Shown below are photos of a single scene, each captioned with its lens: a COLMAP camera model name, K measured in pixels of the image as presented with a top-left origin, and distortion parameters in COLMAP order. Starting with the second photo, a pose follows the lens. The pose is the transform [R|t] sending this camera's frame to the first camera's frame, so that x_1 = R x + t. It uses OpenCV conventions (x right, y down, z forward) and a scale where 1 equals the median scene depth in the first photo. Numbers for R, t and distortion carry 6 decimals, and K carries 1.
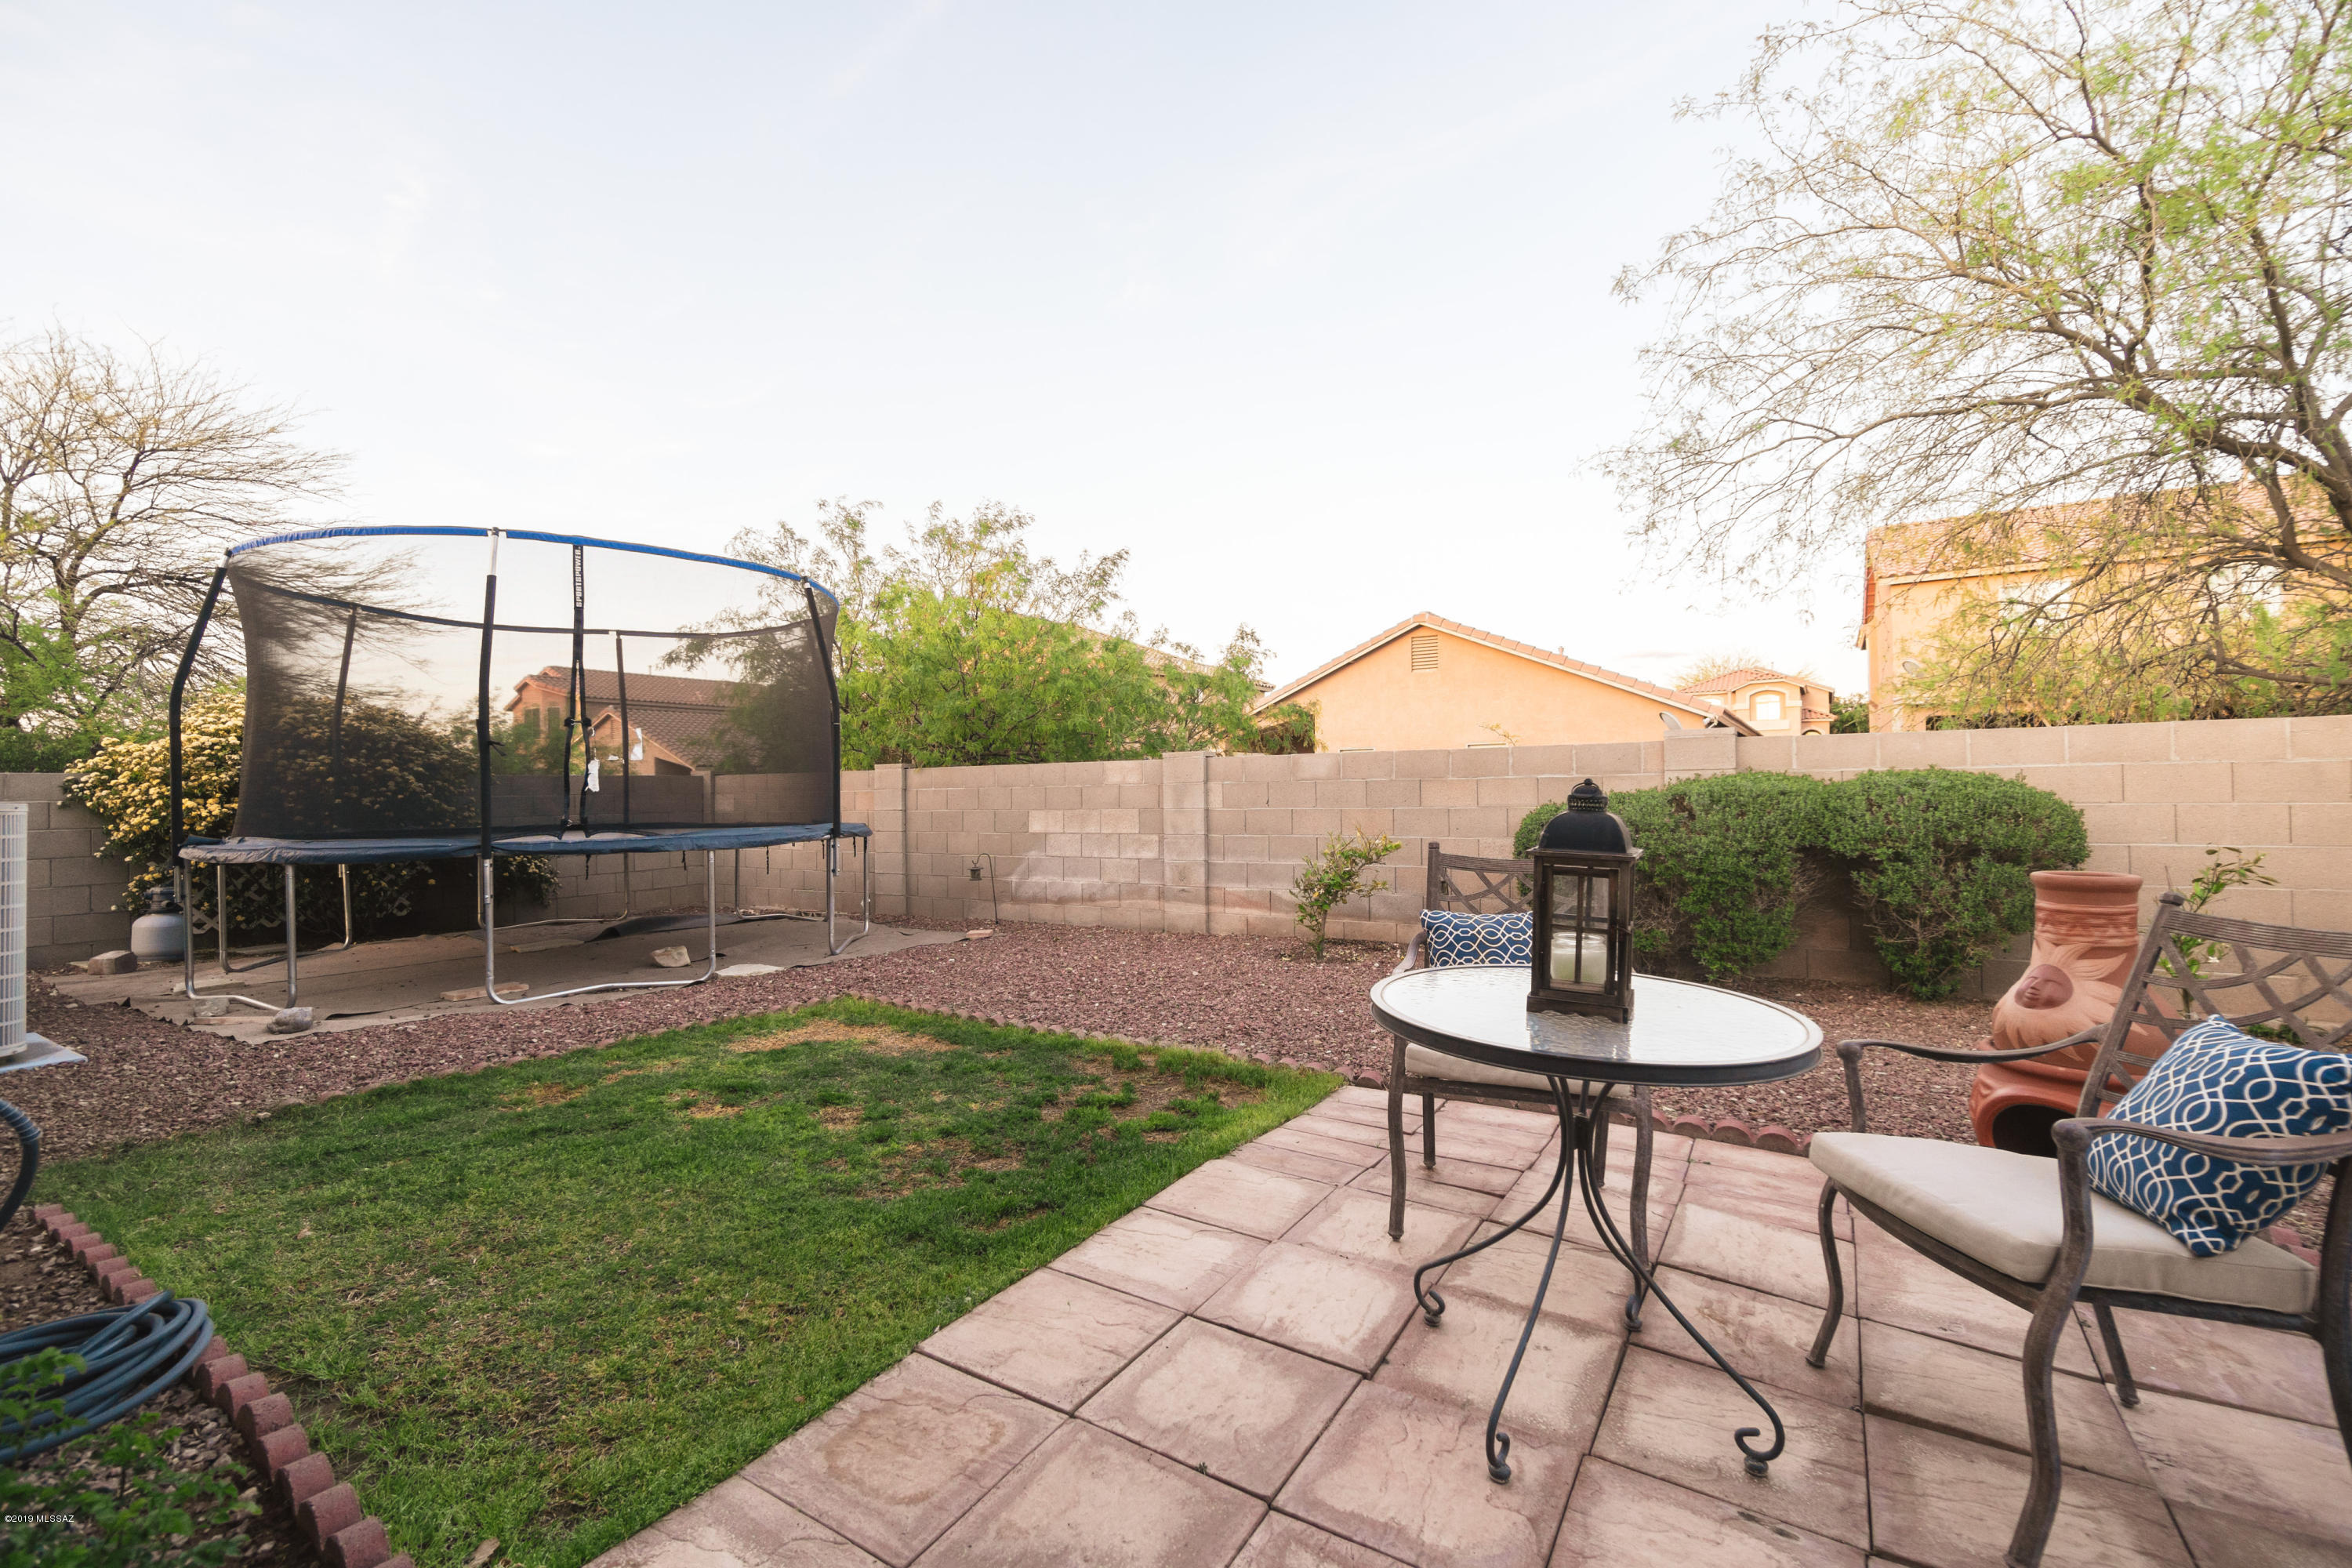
lens RADIAL K [[1016.8, 0, 1181.5], [0, 1016.8, 788.7], [0, 0, 1]] dist [-0.000605, 0.000027]
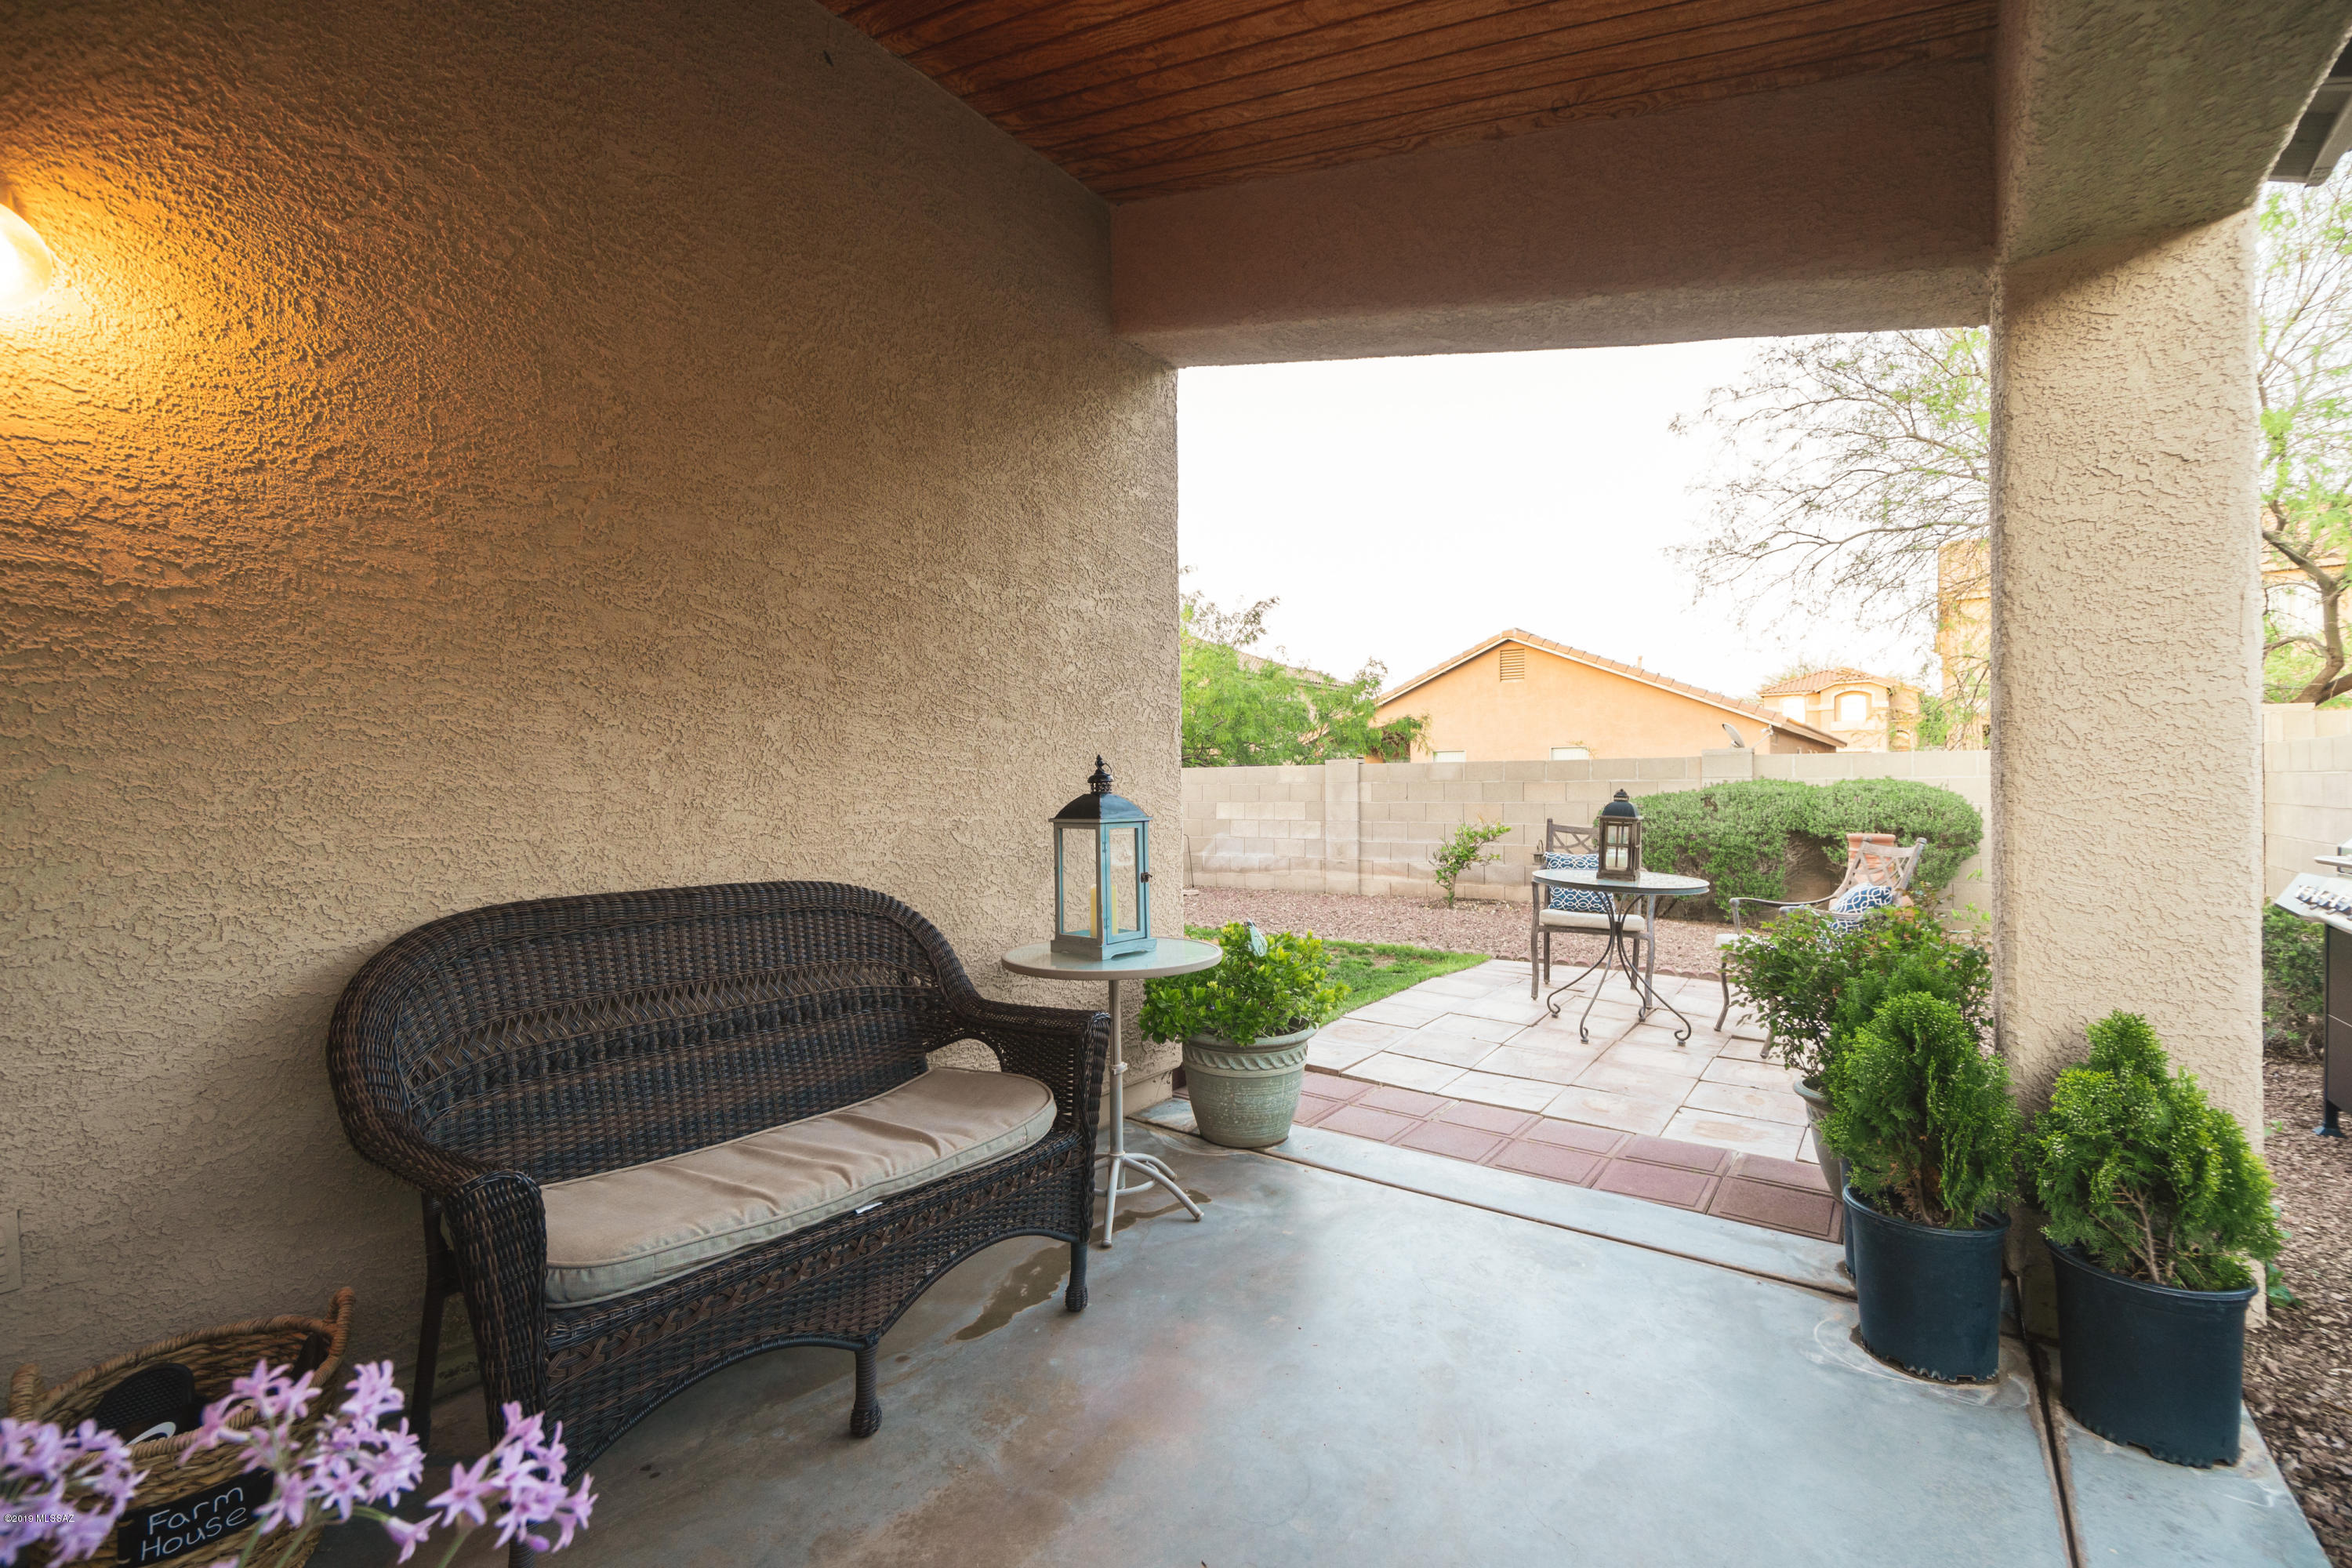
lens RADIAL K [[1017.0, 0, 1176.0], [0, 1017.0, 784.0], [0, 0, 1]] dist [-0.002206, 0.000591]
pose [[0.997202, 0.007281, -0.074404, -0.140625], [-0.007254, 0.999973, 0.000622, -0.004121], [0.074407, -0.000081, 0.997228, -0.435938]]
